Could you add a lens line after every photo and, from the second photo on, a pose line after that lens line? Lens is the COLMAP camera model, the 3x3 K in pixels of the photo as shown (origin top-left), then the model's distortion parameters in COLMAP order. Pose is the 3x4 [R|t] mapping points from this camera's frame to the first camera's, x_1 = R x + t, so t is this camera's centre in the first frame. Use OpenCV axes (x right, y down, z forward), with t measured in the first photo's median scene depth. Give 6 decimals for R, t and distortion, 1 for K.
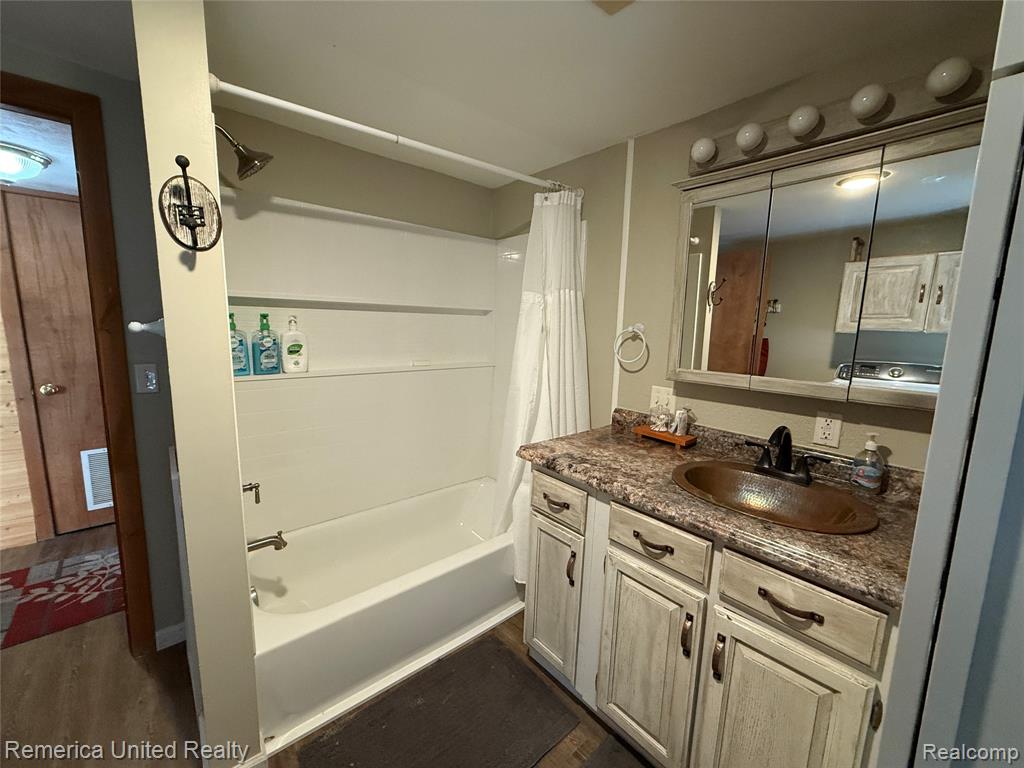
lens RADIAL K [[408.9, 0, 511.3], [0, 408.9, 386.9], [0, 0, 1]] dist [-0.004378, 0.001481]
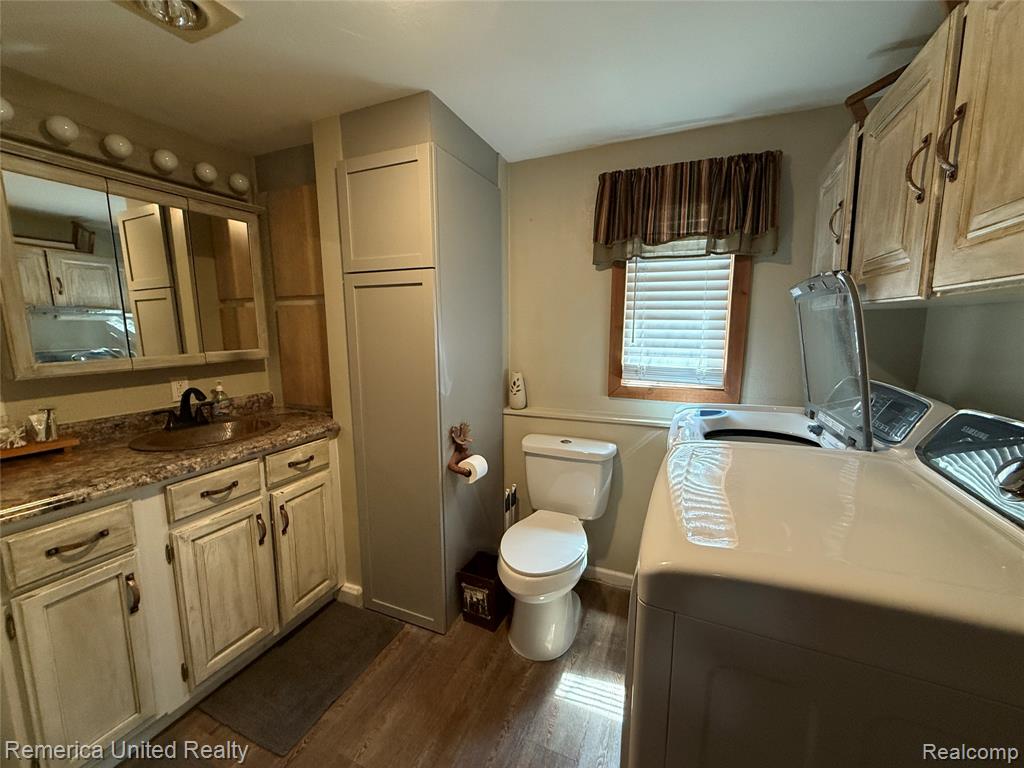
lens RADIAL K [[408.9, 0, 515.7], [0, 408.9, 381.1], [0, 0, 1]] dist [-0.004378, 0.001481]
pose [[-0.445024, -0.147130, 0.883350, -1.147008], [0.125376, 0.966459, 0.224136, -0.110207], [-0.886699, 0.210497, -0.411651, 0.662874]]
